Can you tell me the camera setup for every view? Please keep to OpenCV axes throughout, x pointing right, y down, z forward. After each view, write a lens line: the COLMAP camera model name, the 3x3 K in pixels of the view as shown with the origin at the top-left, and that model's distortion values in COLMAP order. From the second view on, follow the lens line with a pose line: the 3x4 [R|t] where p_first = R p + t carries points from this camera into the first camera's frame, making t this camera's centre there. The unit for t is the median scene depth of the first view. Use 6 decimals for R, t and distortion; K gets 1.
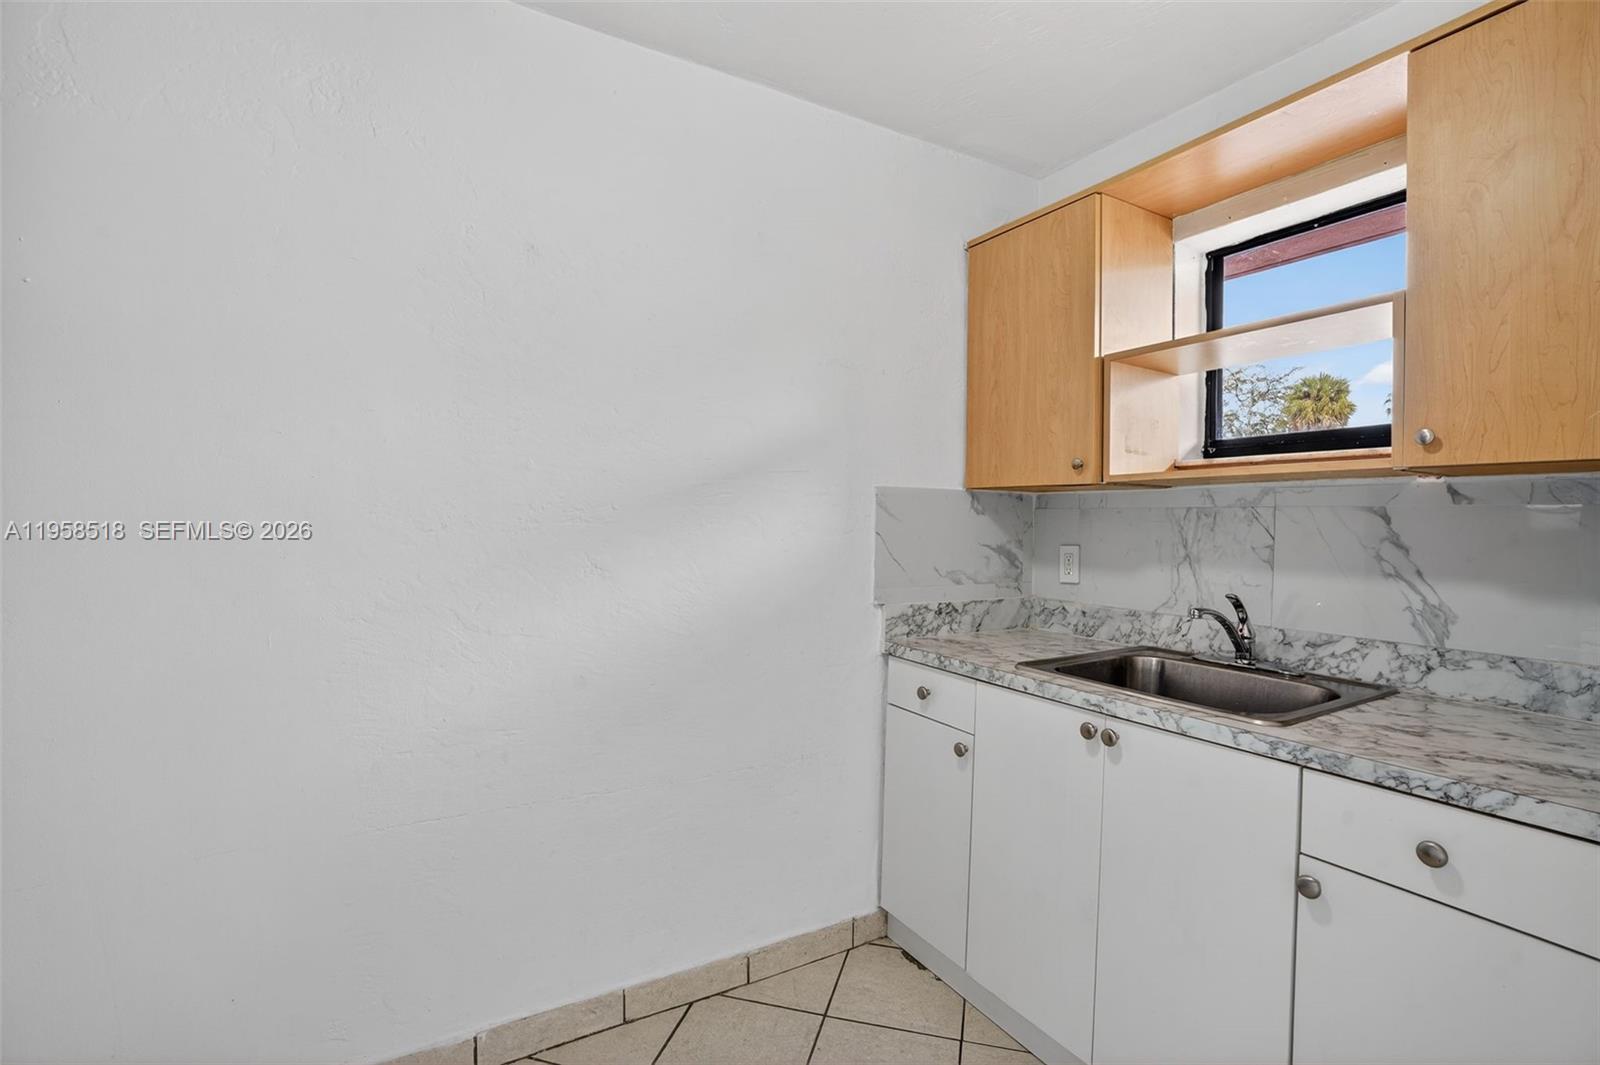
lens RADIAL K [[746.0, 0, 800.0], [0, 746.0, 532.5], [0, 0, 1]] dist [-0.000585, -0.000051]
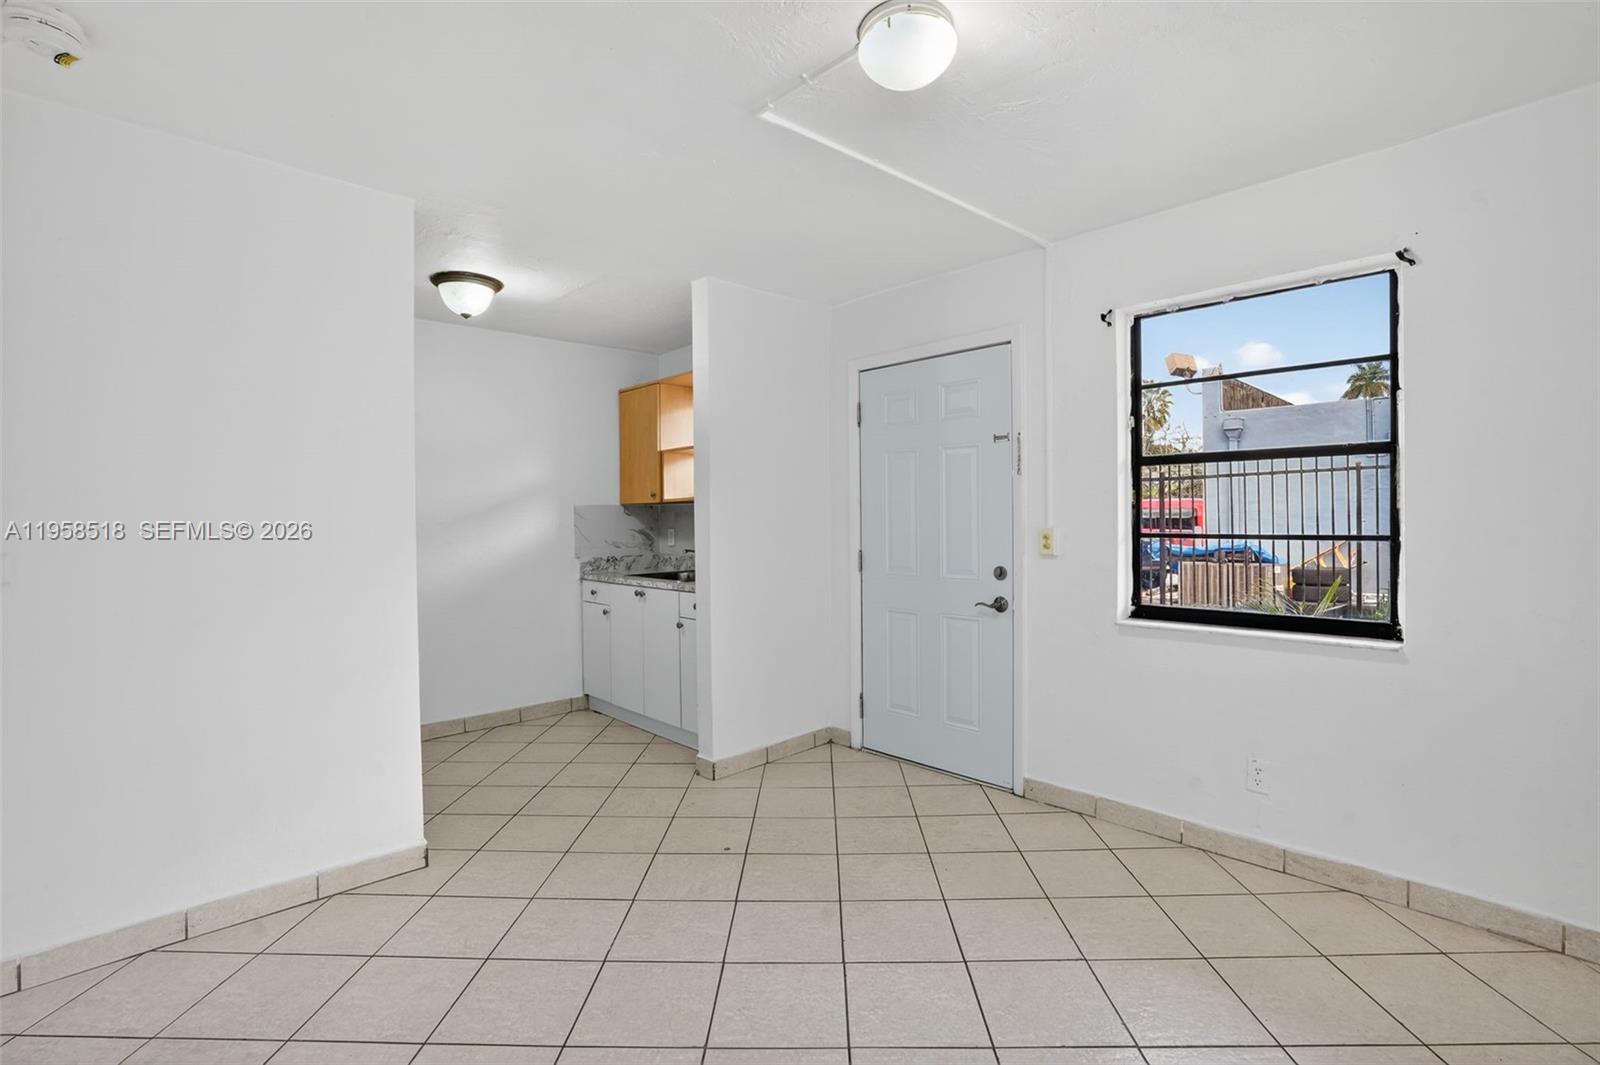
lens RADIAL K [[768.1, 0, 794.5], [0, 768.1, 542.4], [0, 0, 1]] dist [-0.000695, -0.000033]
pose [[0.976078, -0.032967, 0.214906, 0.243024], [0.028694, 0.999324, 0.022973, 0.016128], [-0.215518, -0.016257, 0.976365, -1.372389]]
